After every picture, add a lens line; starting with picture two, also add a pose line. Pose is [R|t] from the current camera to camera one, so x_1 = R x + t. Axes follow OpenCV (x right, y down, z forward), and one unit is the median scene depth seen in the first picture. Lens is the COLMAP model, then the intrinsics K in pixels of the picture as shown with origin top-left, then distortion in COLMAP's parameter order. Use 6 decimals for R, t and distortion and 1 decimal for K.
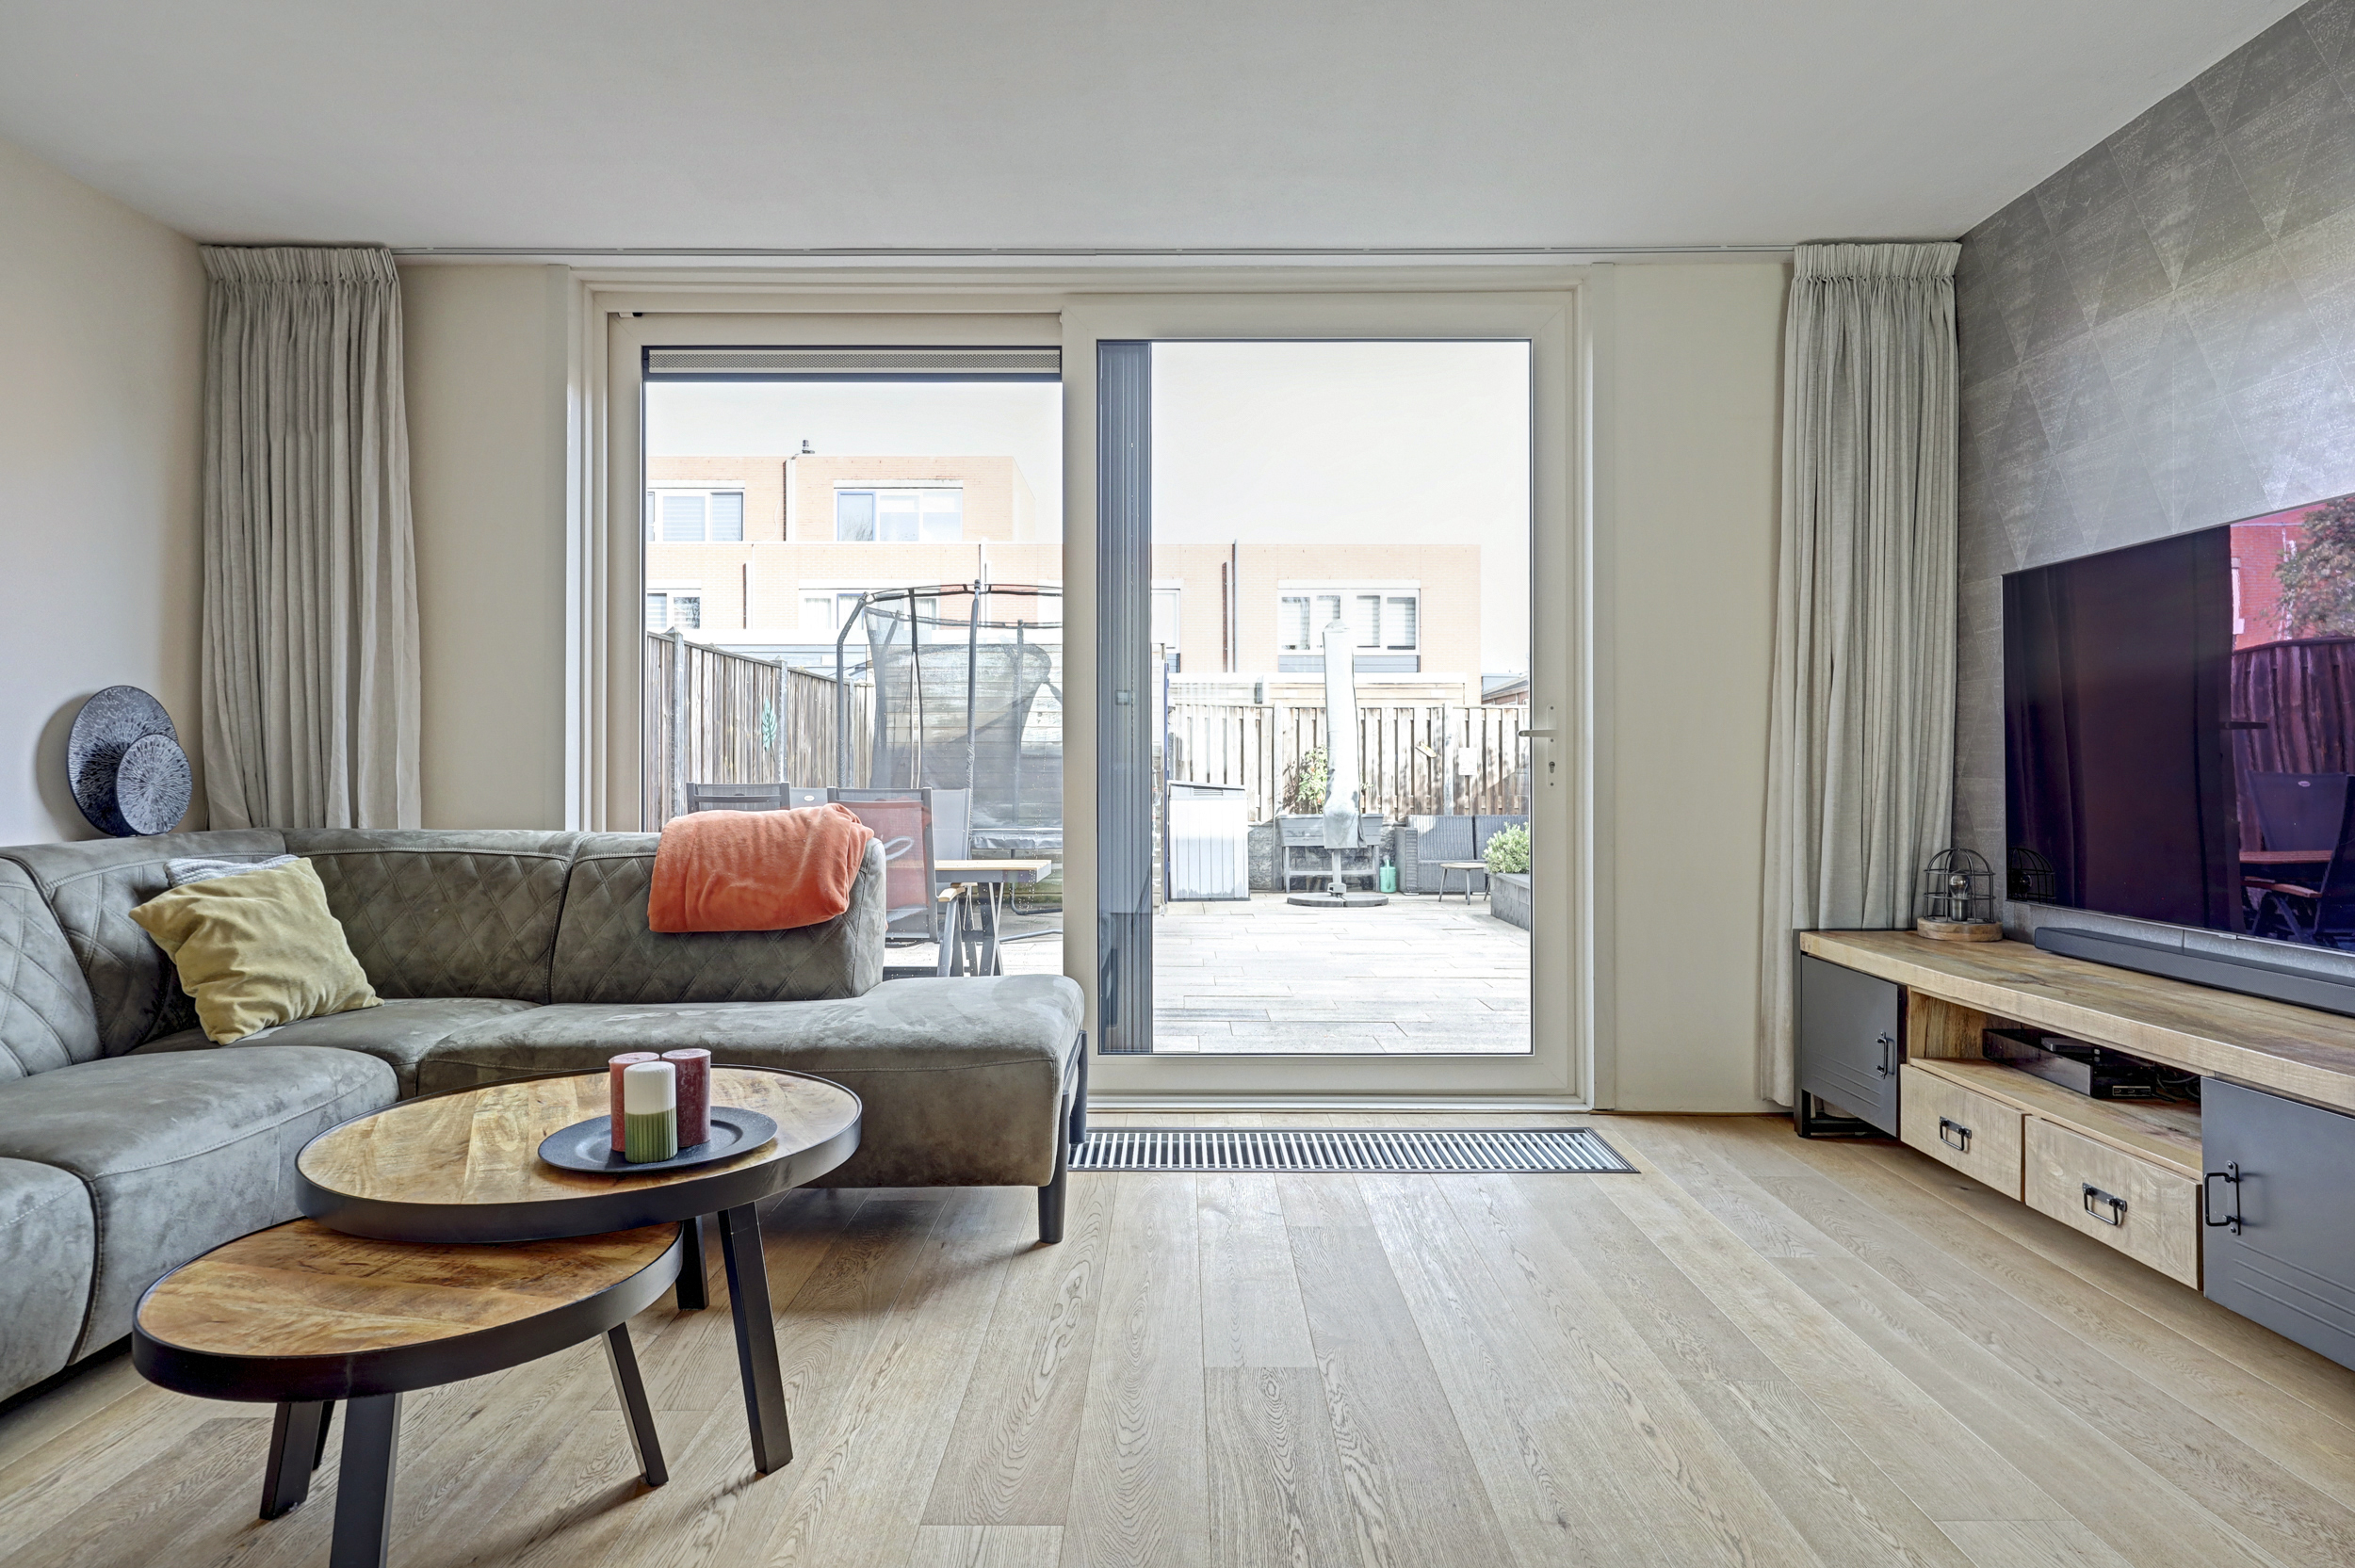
lens RADIAL K [[1328.8, 0, 1180.1], [0, 1328.8, 780.6], [0, 0, 1]] dist [0.002728, -0.003210]
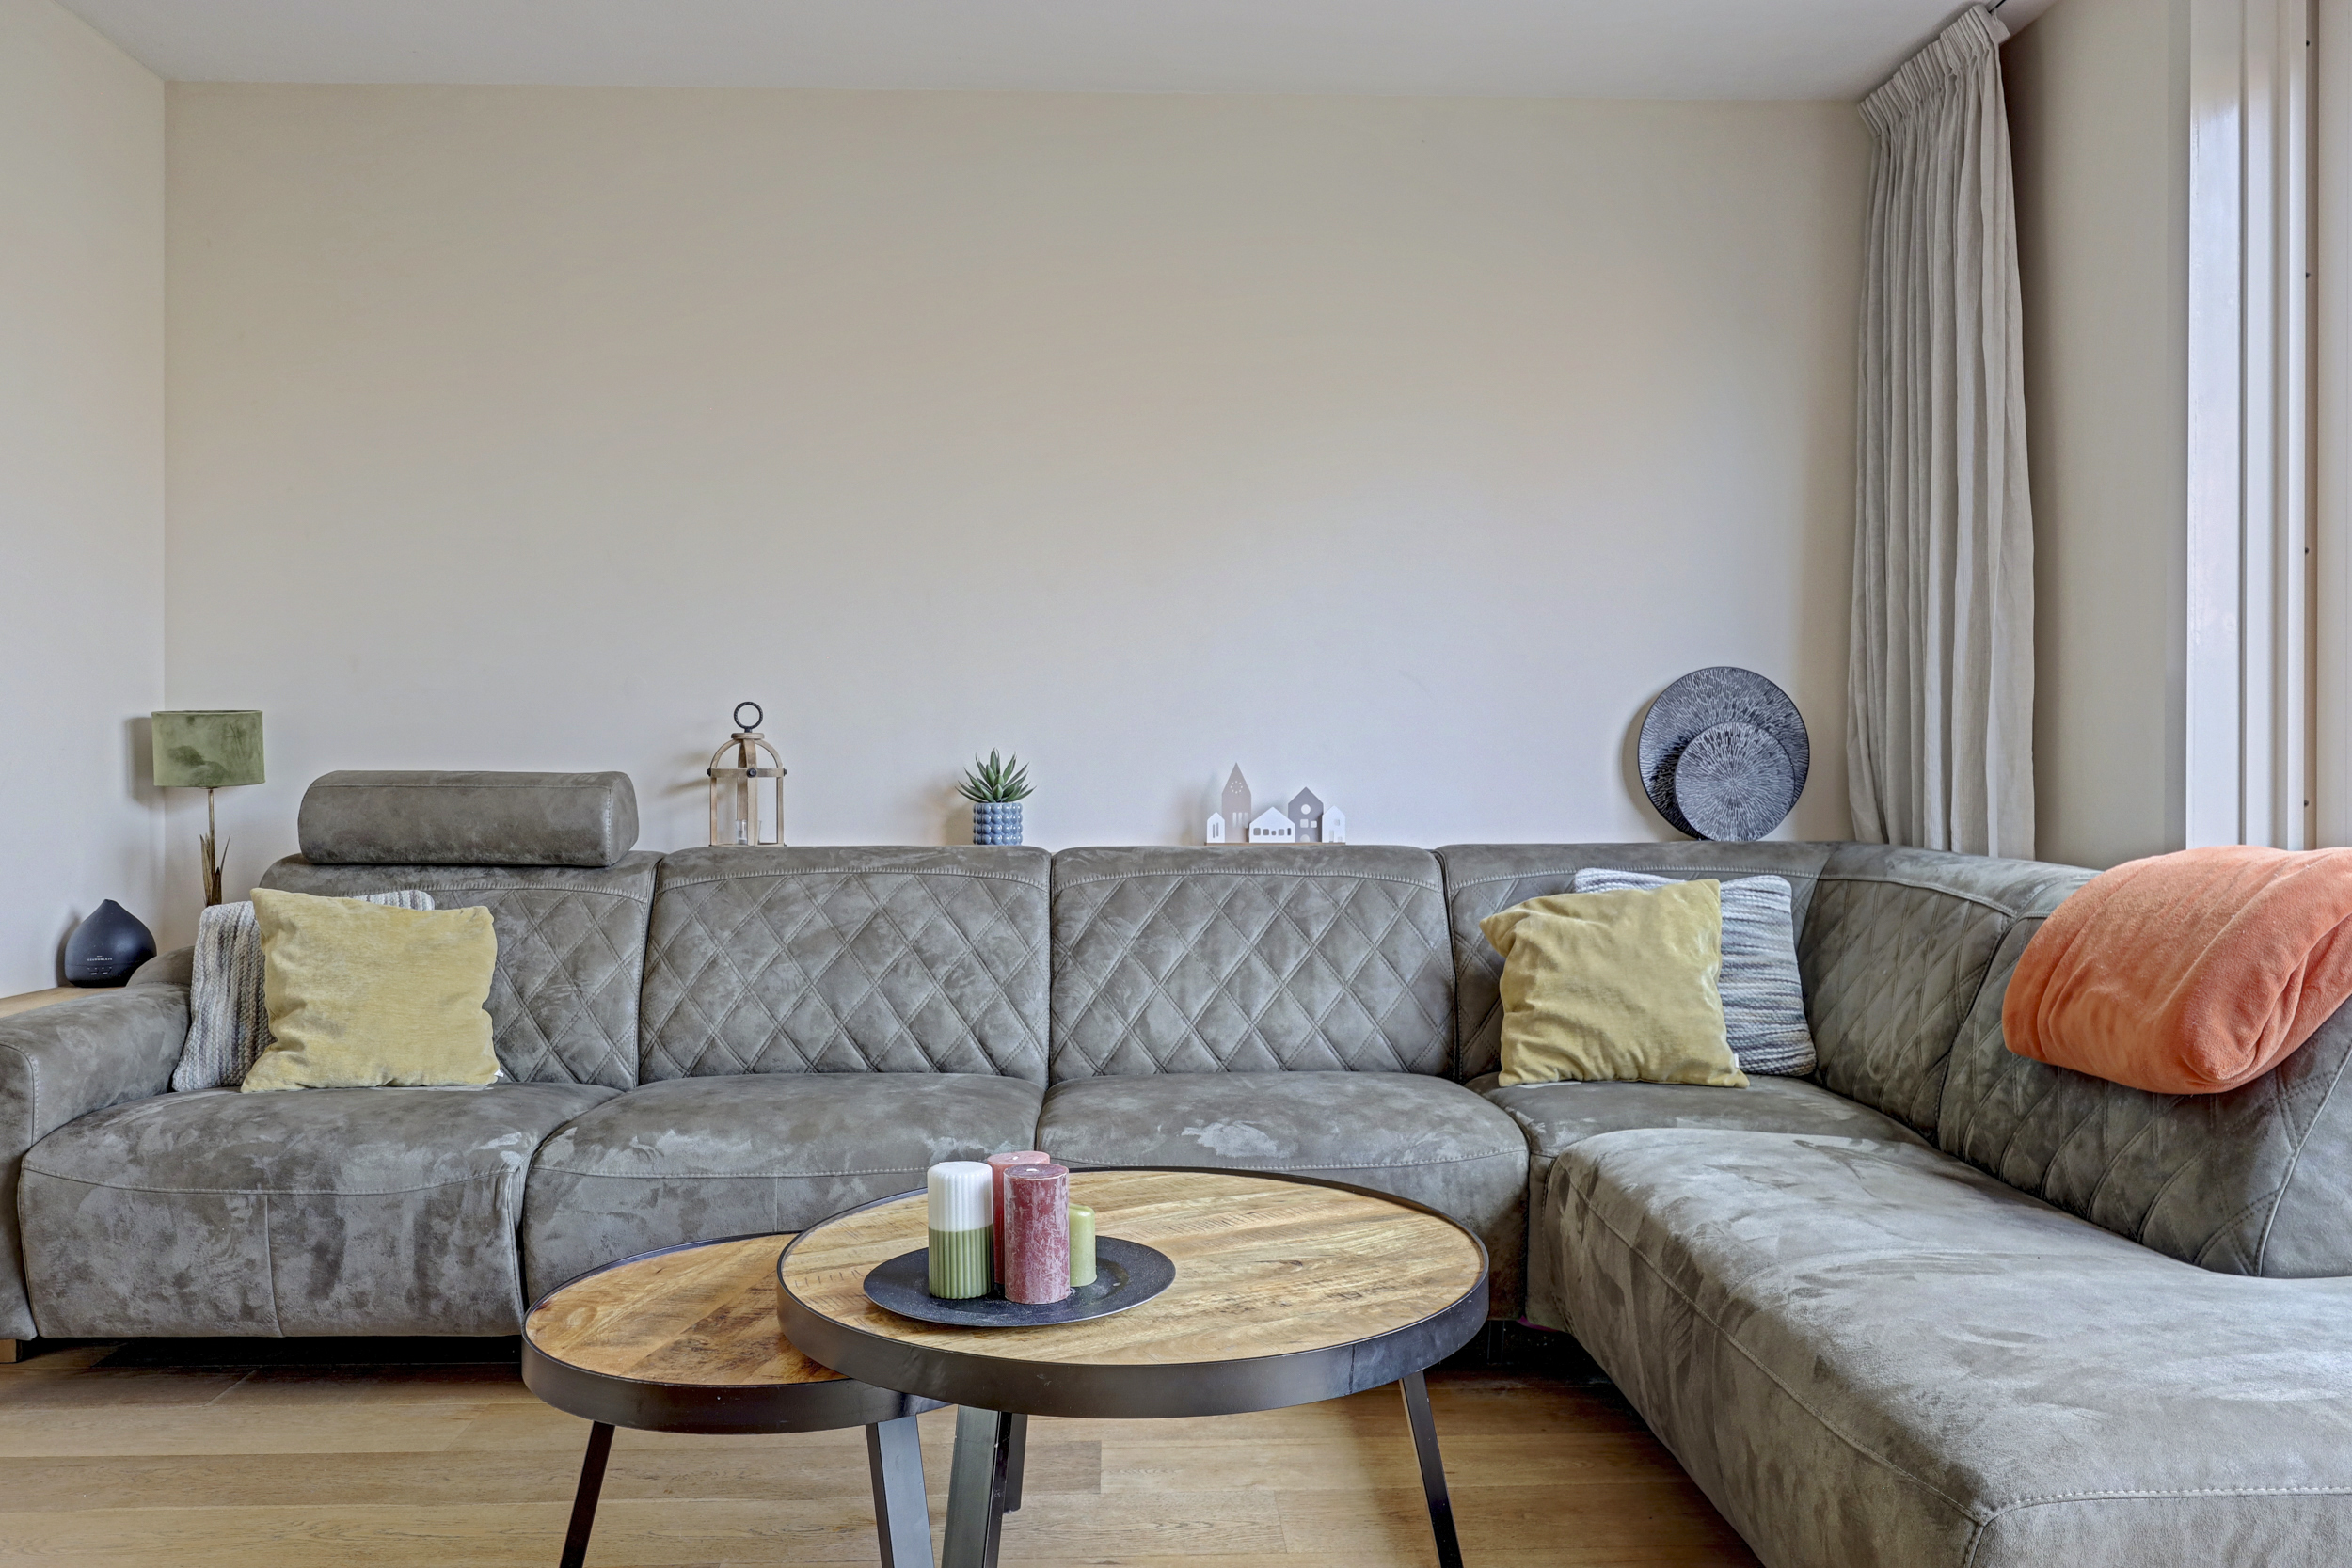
lens RADIAL K [[1751.7, 0, 1174.2], [0, 1751.7, 778.6], [0, 0, 1]] dist [0.012406, 0.005524]
pose [[0.025670, 0.006385, -0.999650, 0.320557], [-0.005630, 0.999965, 0.006242, -0.004005], [0.999655, 0.005468, 0.025705, 0.609362]]
